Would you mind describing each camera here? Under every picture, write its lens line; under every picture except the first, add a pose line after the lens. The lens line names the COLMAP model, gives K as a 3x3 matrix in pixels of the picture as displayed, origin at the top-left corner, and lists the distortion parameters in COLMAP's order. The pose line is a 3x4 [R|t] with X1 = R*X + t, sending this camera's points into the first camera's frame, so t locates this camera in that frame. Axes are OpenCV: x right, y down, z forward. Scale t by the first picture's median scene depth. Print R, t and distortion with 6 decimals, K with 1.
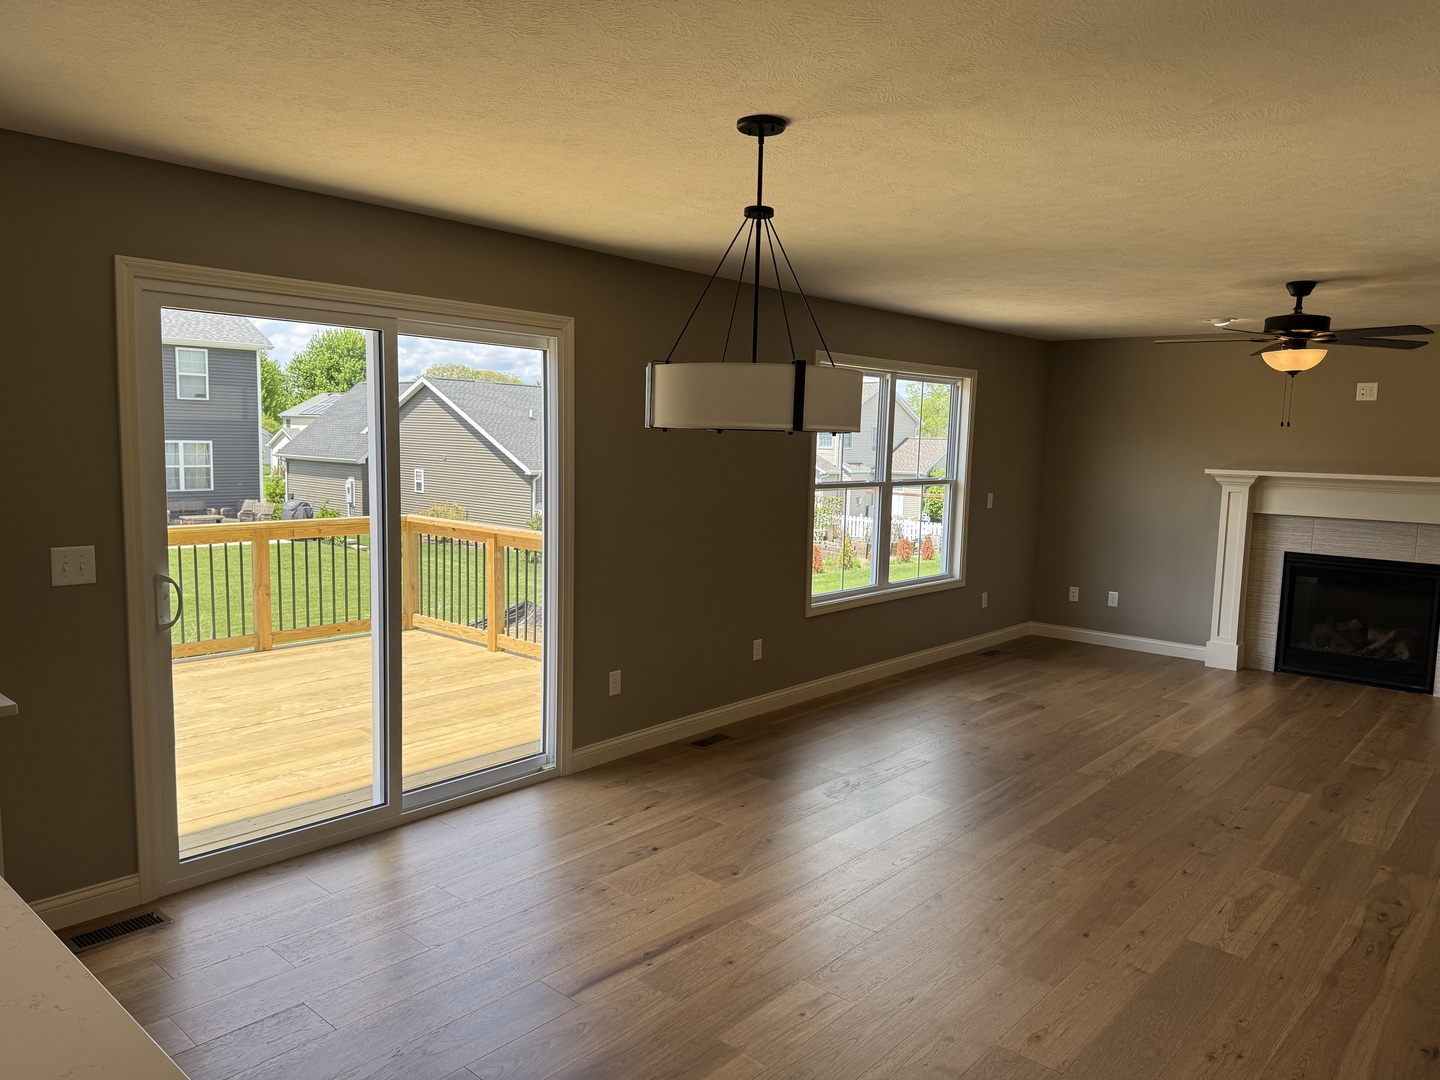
lens RADIAL K [[1032.8, 0, 639.3], [0, 1032.8, 546.2], [0, 0, 1]] dist [-0.003834, -0.020383]
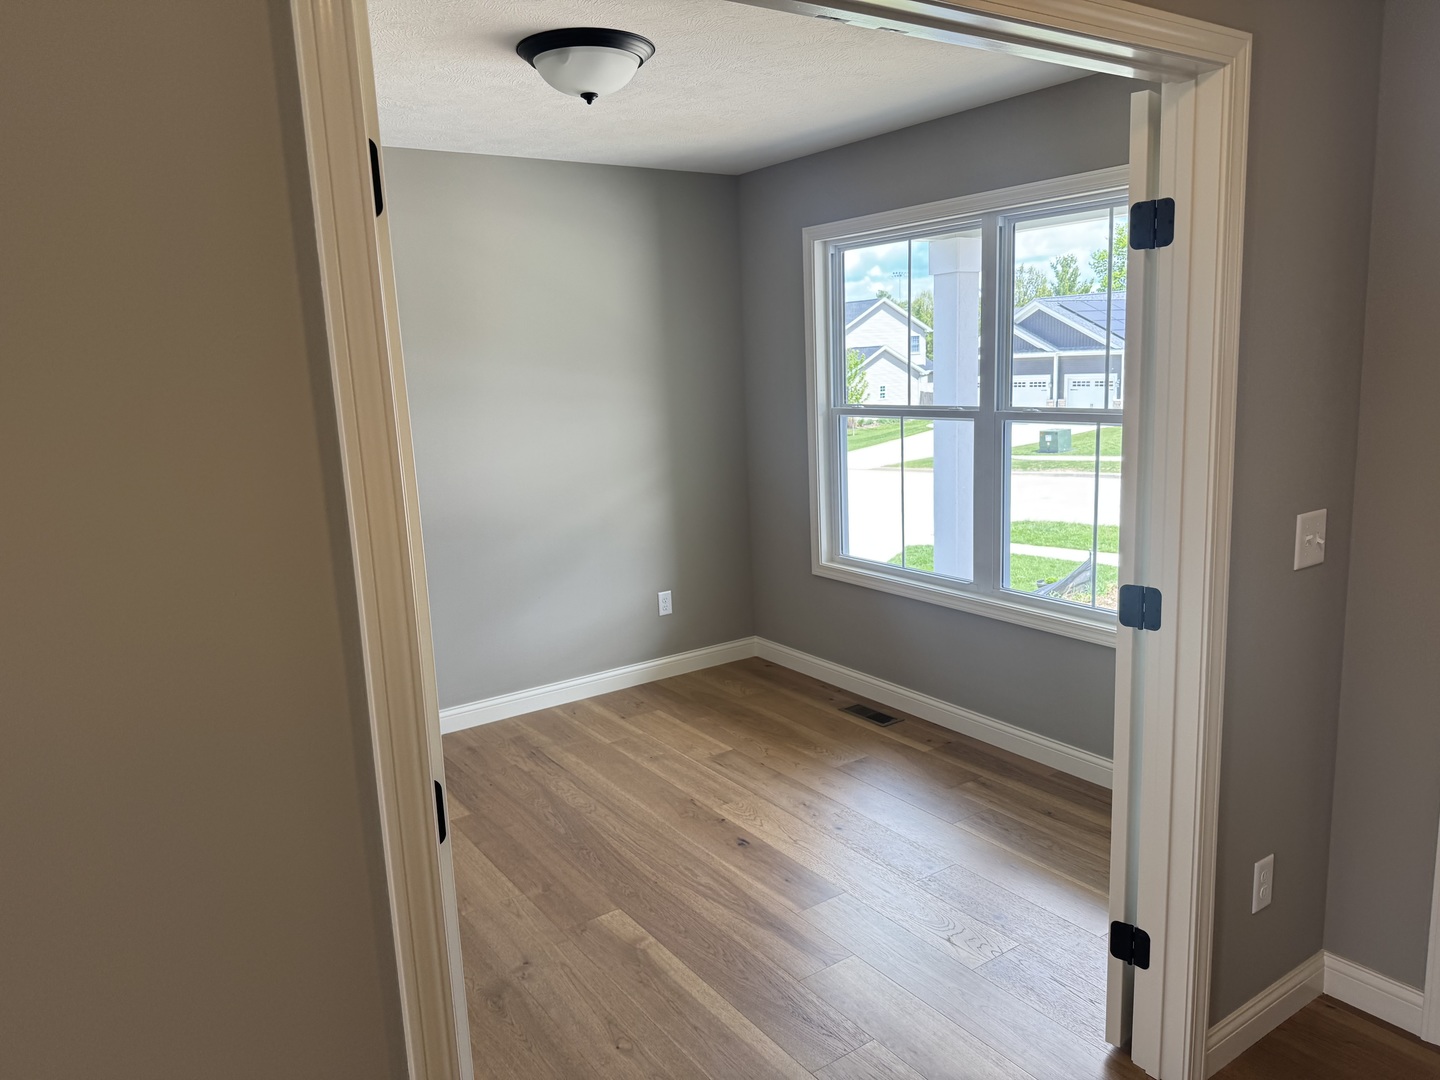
lens RADIAL K [[1018.7, 0, 720.0], [0, 1018.7, 540.0], [0, 0, 1]] dist [0.001233, -0.001203]
pose [[-0.198088, 0.171354, -0.965090, 1.079977], [-0.068269, 0.979798, 0.187978, -0.115775], [0.977804, 0.103122, -0.182388, 1.252372]]
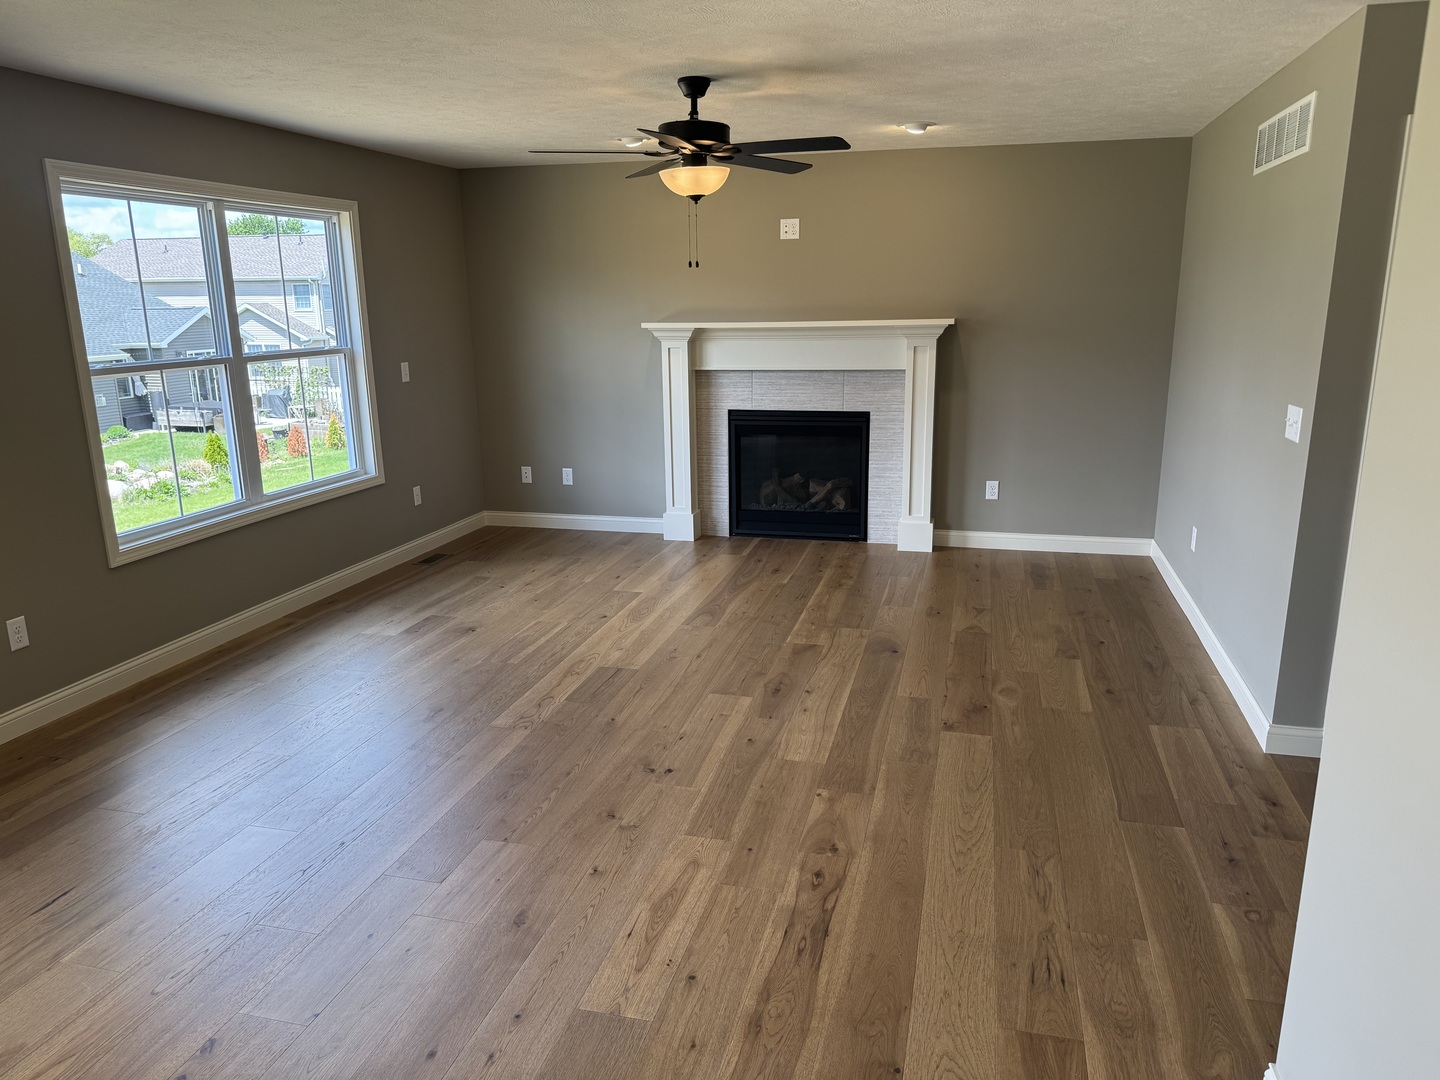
lens RADIAL K [[1018.7, 0, 720.0], [0, 1018.7, 540.0], [0, 0, 1]] dist [0.001233, -0.001203]
pose [[0.868927, -0.137635, 0.475418, 0.200735], [0.078065, 0.986645, 0.142956, -0.012972], [-0.488745, -0.087105, 0.868068, 0.230864]]
